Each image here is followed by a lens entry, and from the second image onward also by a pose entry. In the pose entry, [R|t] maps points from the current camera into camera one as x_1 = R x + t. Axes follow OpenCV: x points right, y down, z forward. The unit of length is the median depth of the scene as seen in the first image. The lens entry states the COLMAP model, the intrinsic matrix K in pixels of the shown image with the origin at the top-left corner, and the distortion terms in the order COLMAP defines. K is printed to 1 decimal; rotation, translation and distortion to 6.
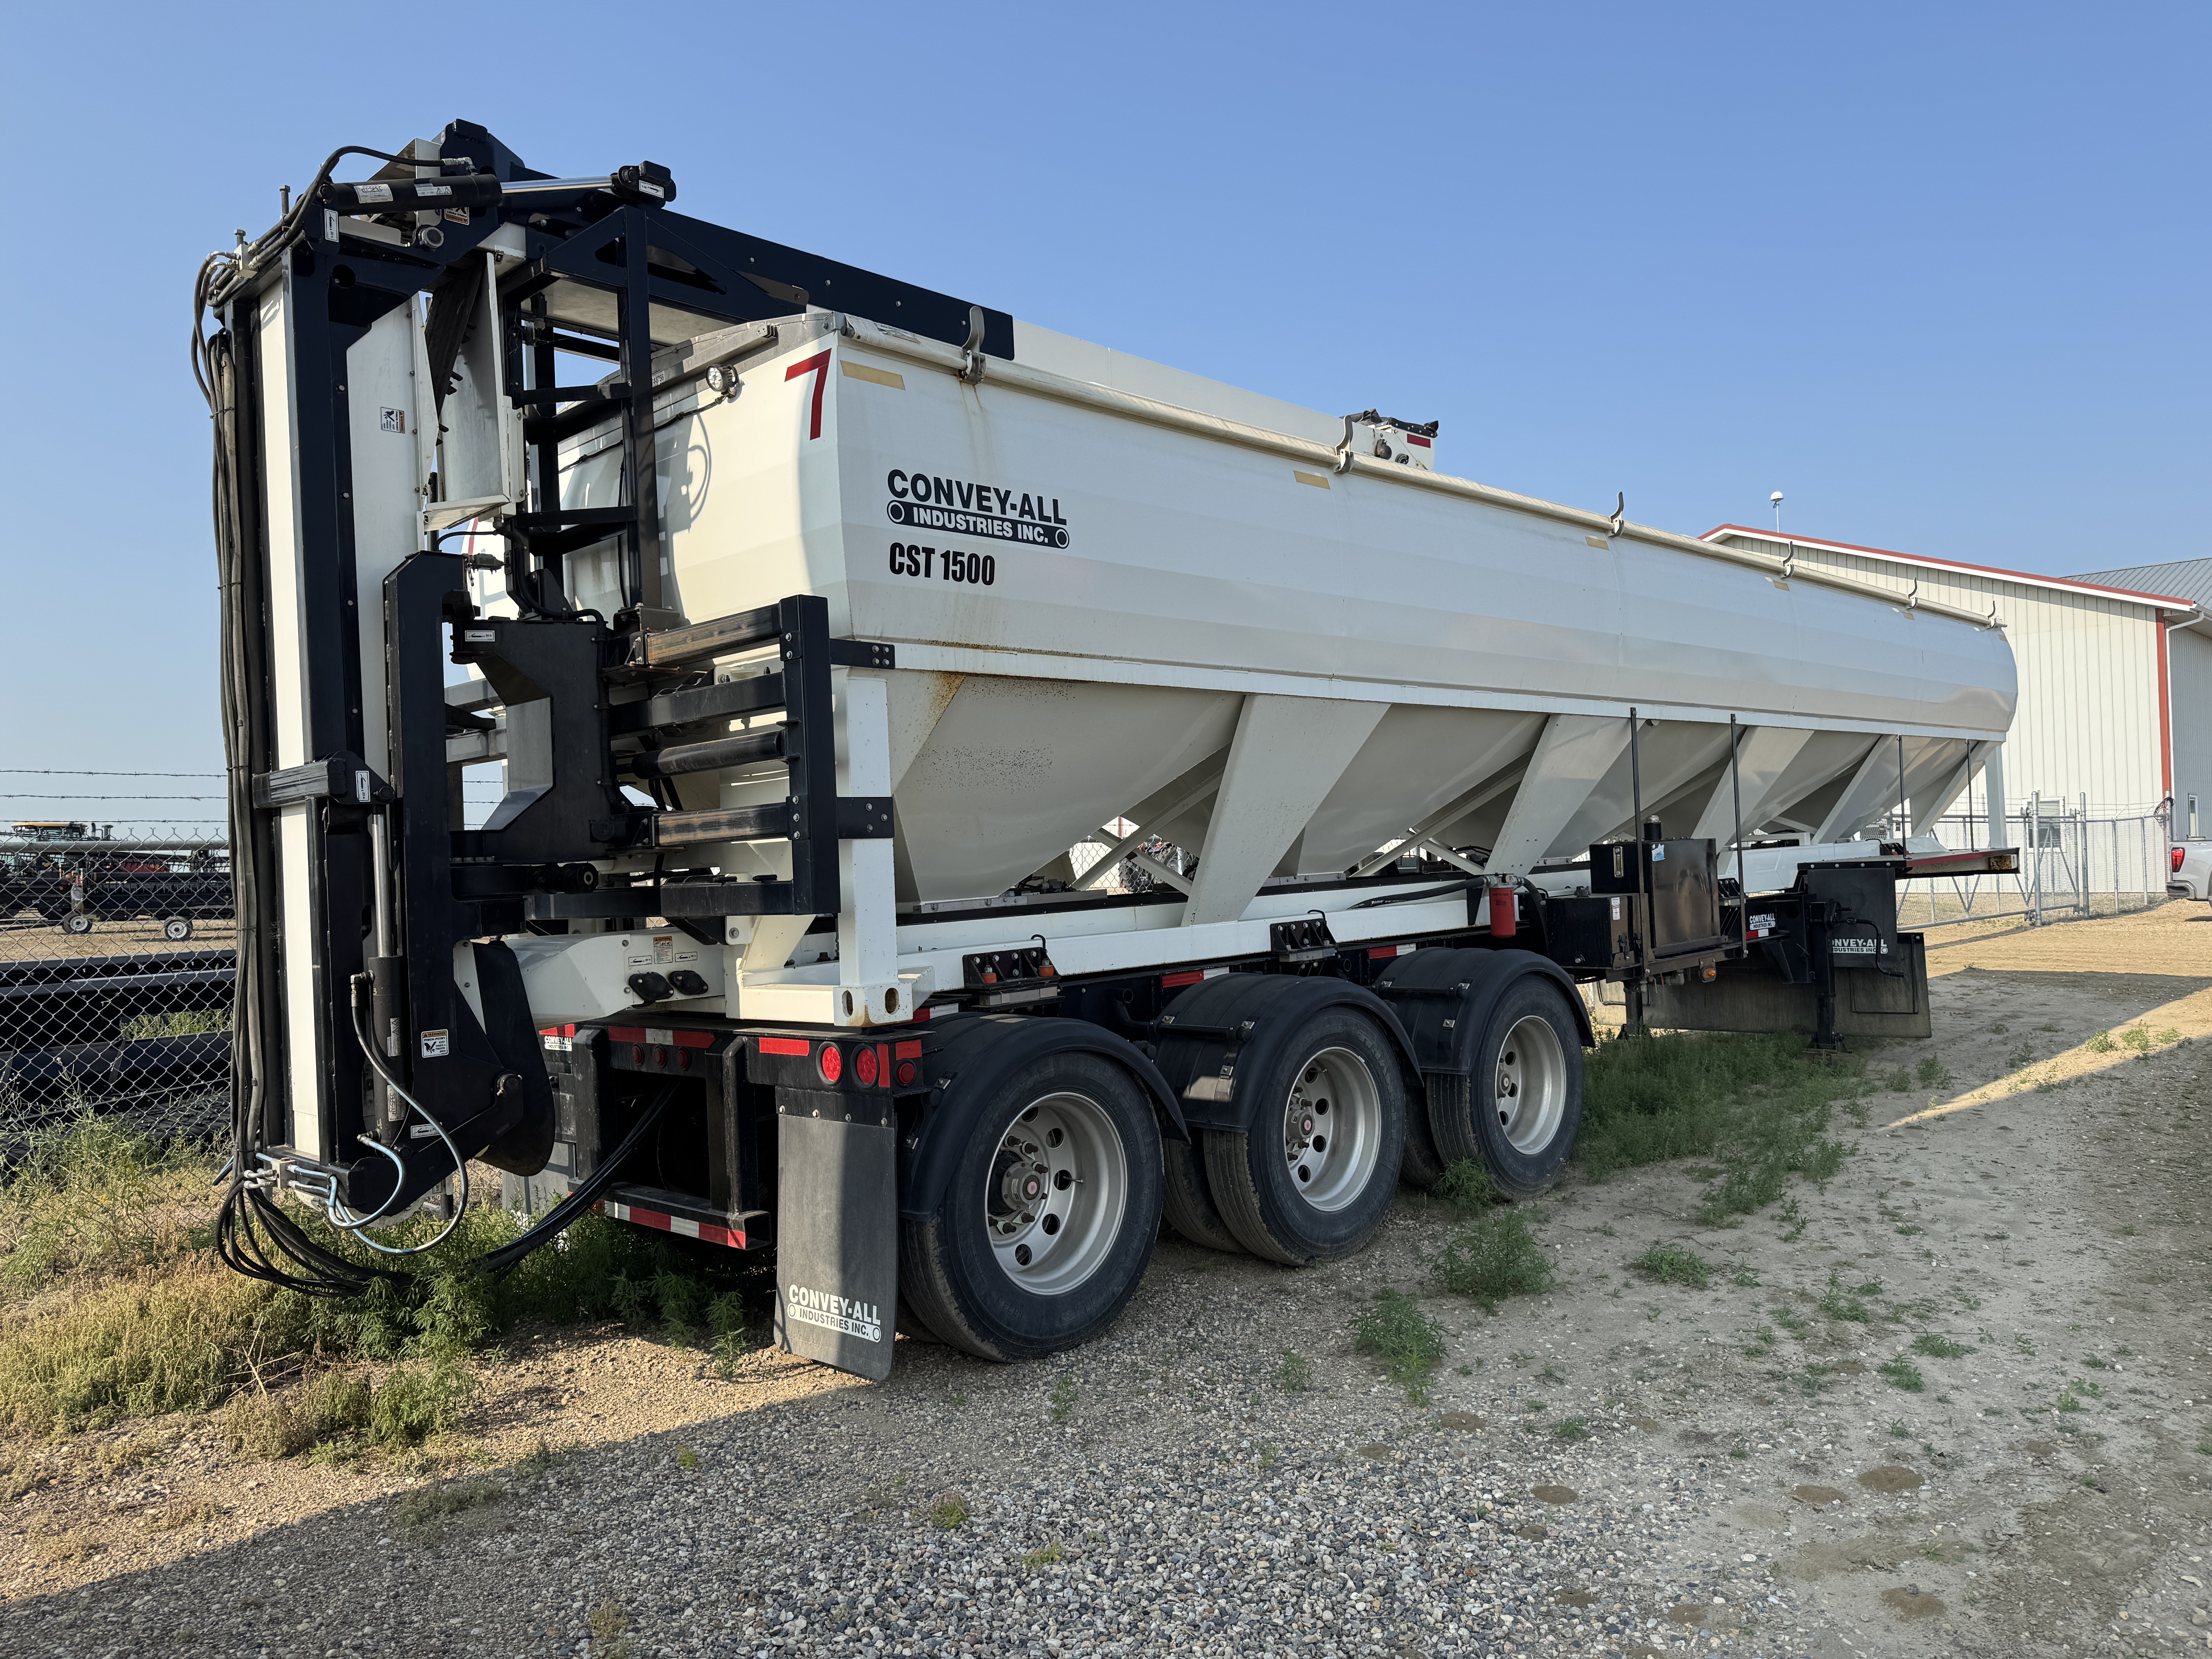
lens RADIAL K [[1560.9, 0, 1108.1], [0, 1560.9, 836.2], [0, 0, 1]] dist [0.042426, -0.042559]
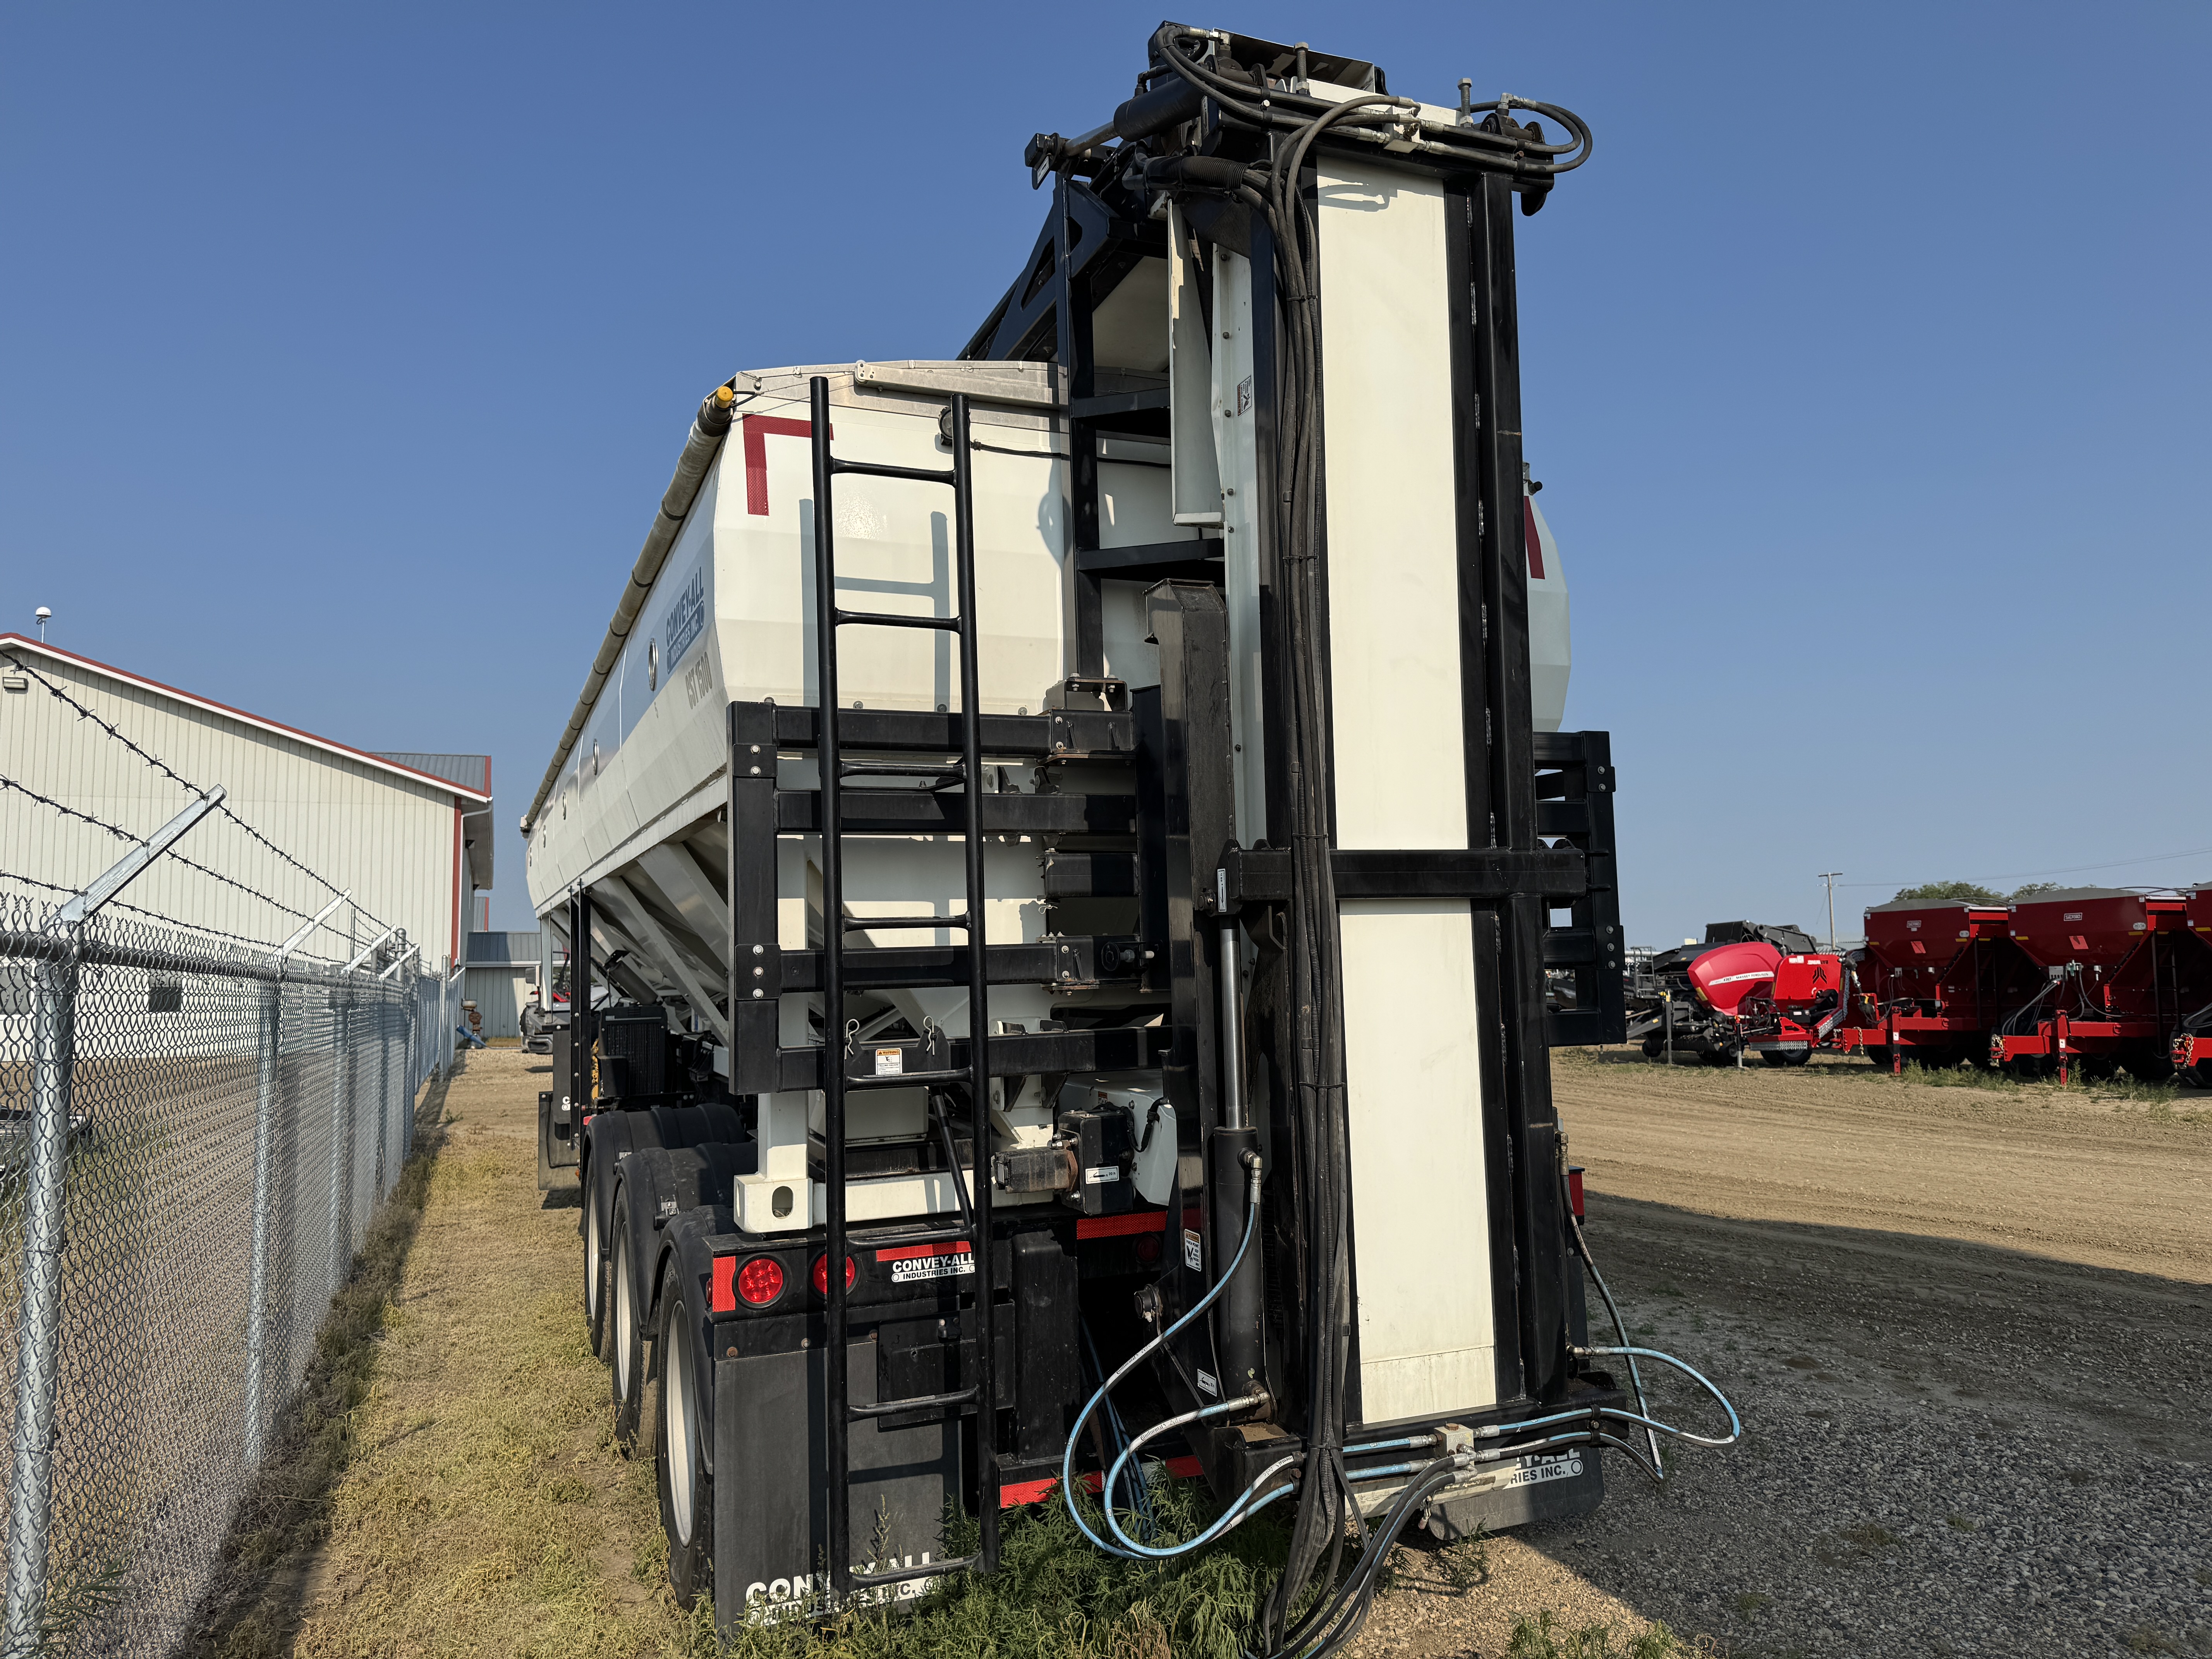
lens RADIAL K [[1560.9, 0, 1112.4], [0, 1560.9, 826.4], [0, 0, 1]] dist [0.042426, -0.042559]
pose [[0.391984, 0.108519, 0.913549, -1.185354], [-0.007672, 0.993370, -0.114709, 0.021230], [-0.919940, 0.037956, 0.390218, 0.818197]]
